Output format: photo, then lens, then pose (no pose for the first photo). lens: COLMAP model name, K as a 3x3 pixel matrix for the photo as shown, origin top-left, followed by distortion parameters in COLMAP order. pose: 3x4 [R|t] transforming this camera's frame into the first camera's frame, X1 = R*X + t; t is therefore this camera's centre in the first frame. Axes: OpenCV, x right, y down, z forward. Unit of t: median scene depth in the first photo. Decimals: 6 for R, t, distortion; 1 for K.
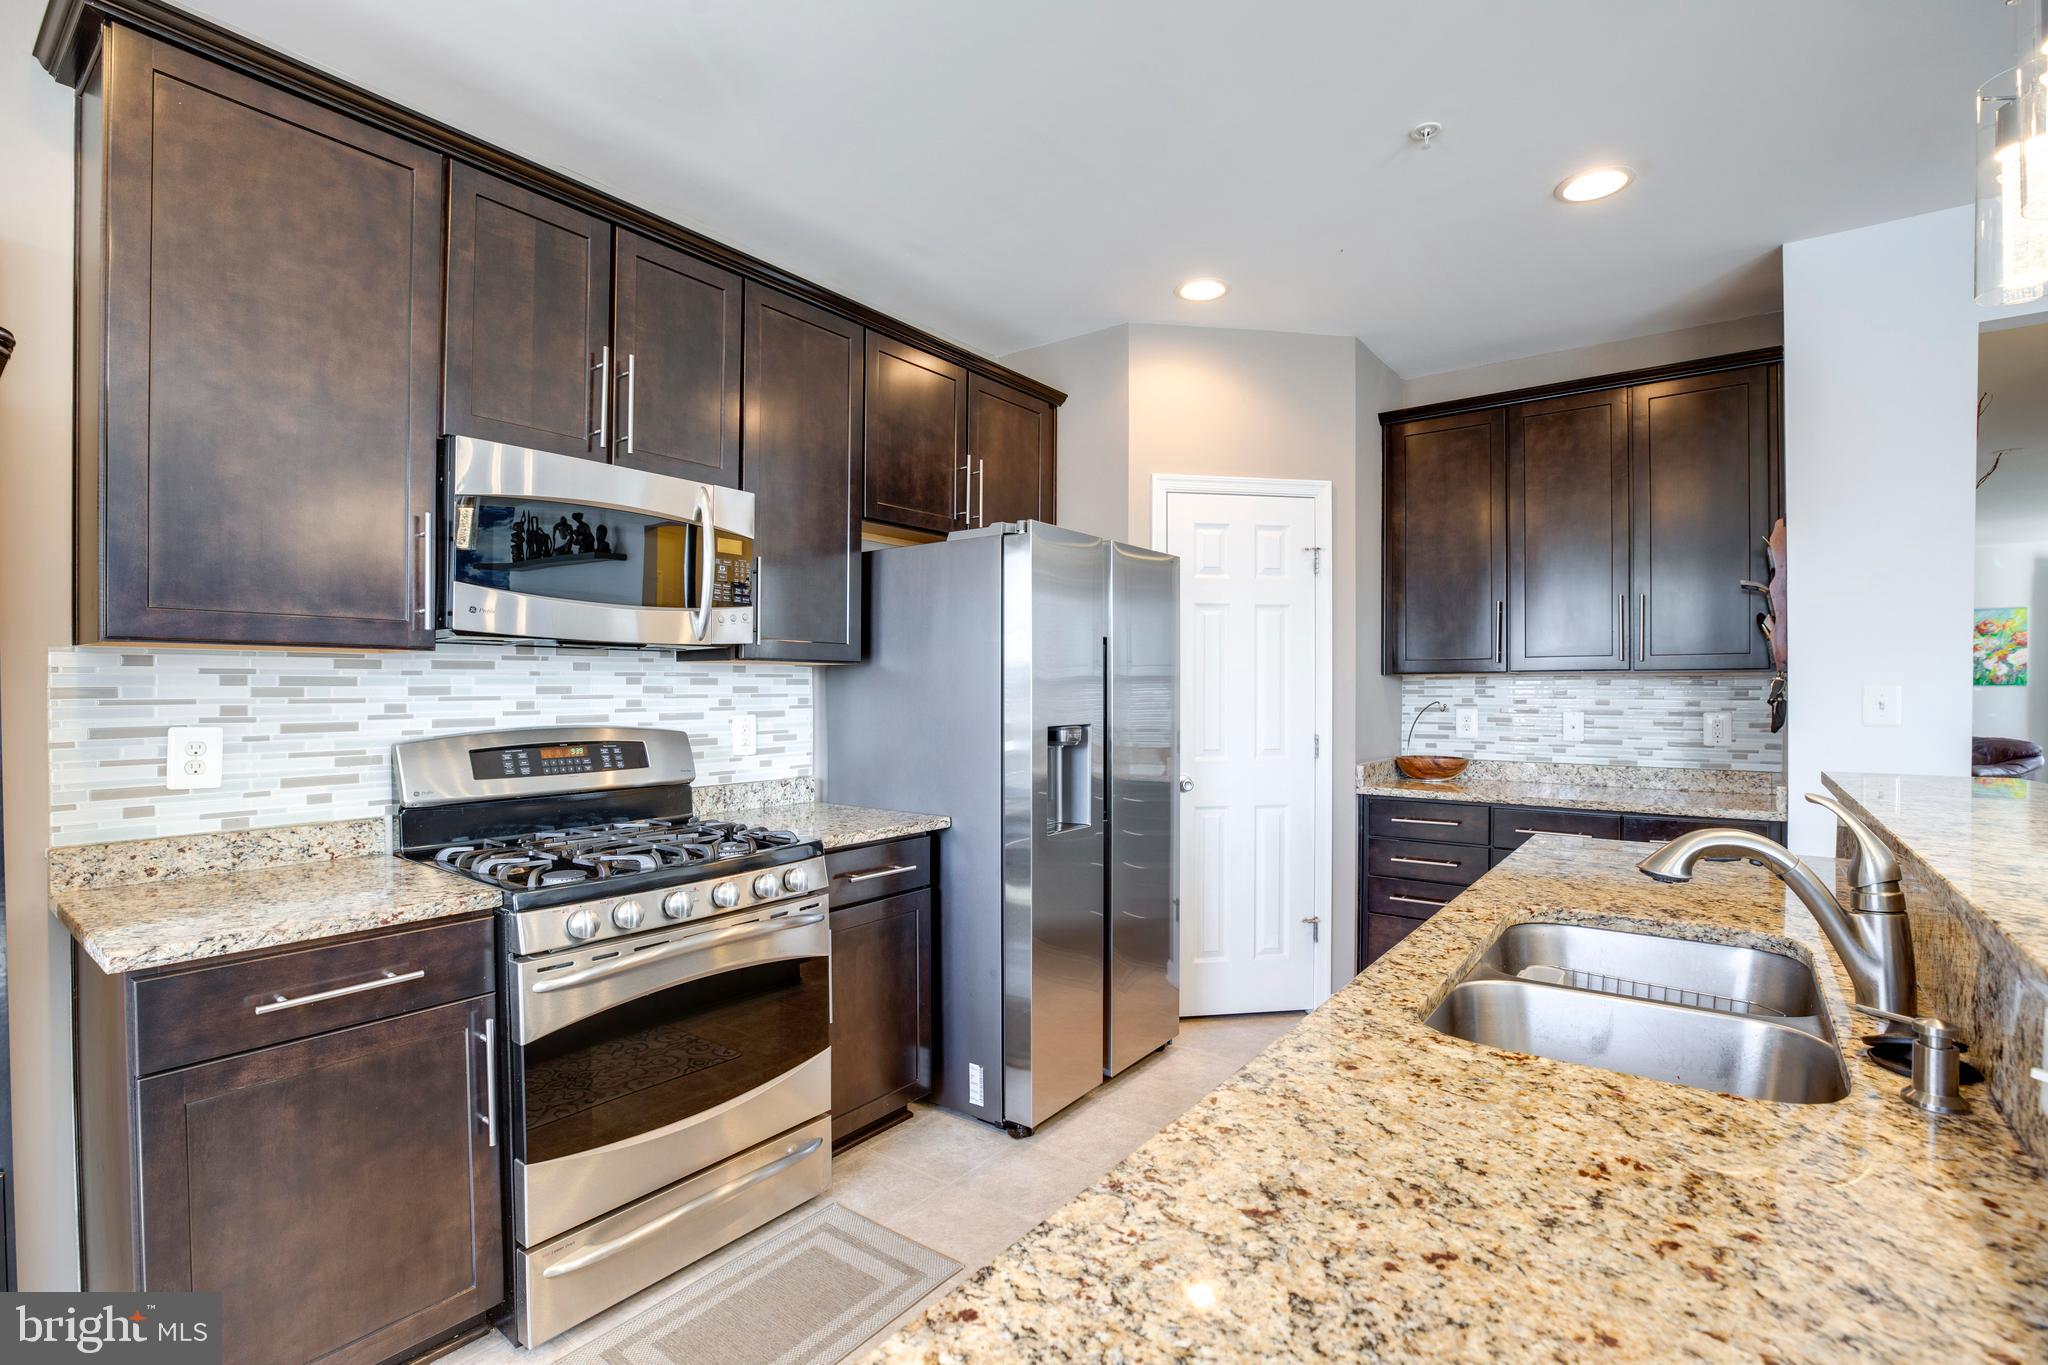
lens RADIAL K [[941.6, 0, 1026.5], [0, 941.6, 694.8], [0, 0, 1]] dist [-0.046122, 0.011985]
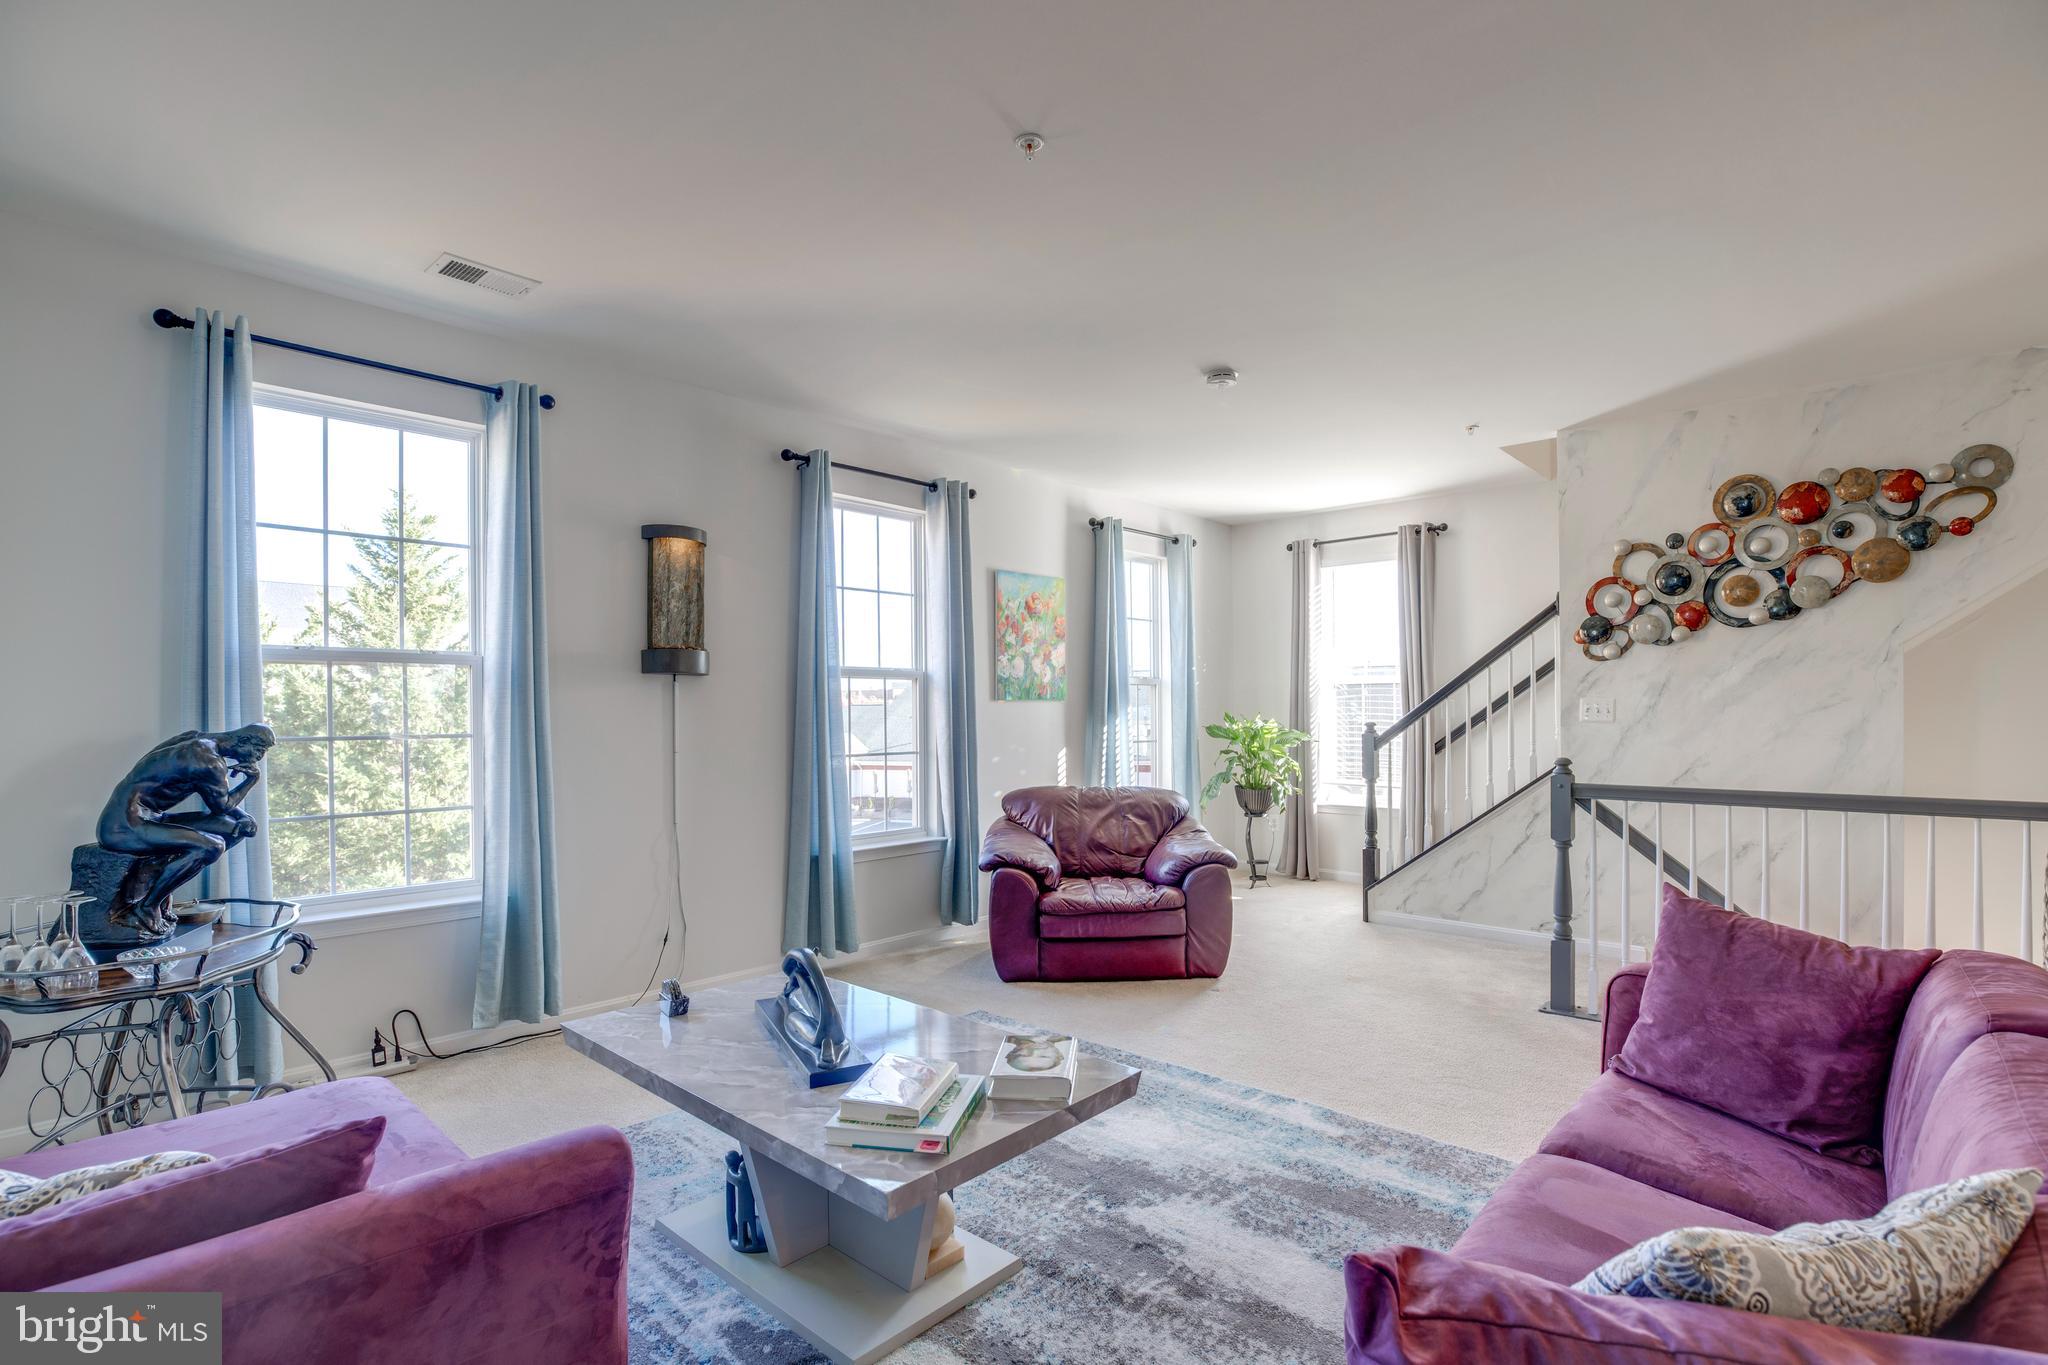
lens RADIAL K [[962.4, 0, 1026.5], [0, 962.4, 721.4], [0, 0, 1]] dist [-0.050164, 0.013654]
pose [[0.095558, -0.009216, 0.995381, 1.515655], [0.014709, 0.999861, 0.007846, -0.004853], [-0.995315, 0.013892, 0.095680, 3.512652]]
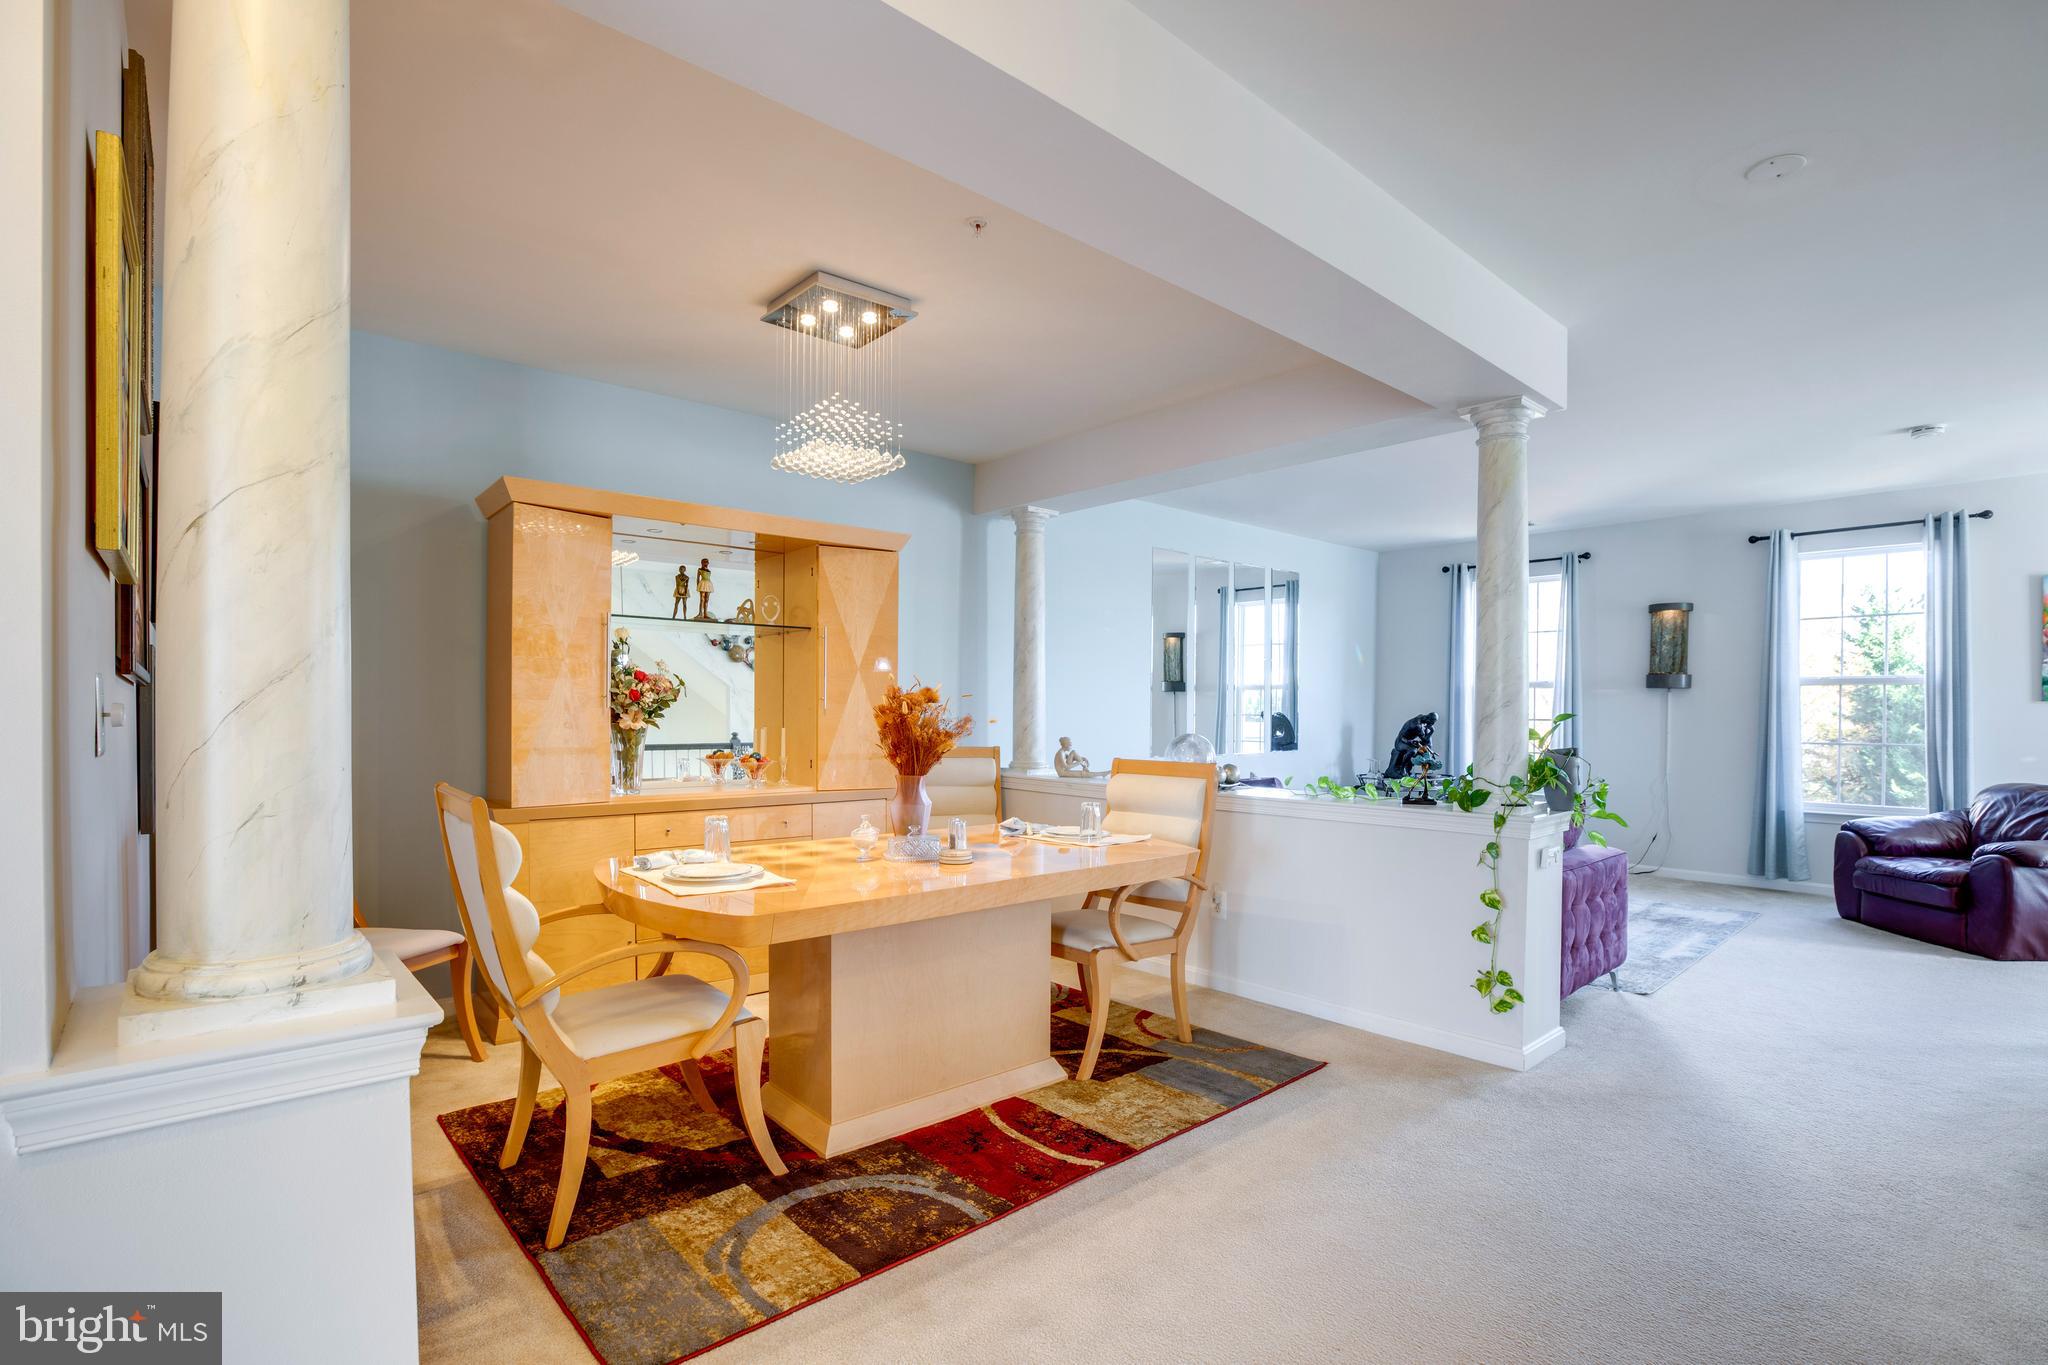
lens RADIAL K [[962.4, 0, 1026.5], [0, 962.4, 721.4], [0, 0, 1]] dist [-0.050164, 0.013654]
pose [[0.982274, 0.004958, -0.187387, 1.756264], [-0.003766, 0.999970, 0.006720, 0.005658], [0.187415, -0.005895, 0.982263, 1.050111]]
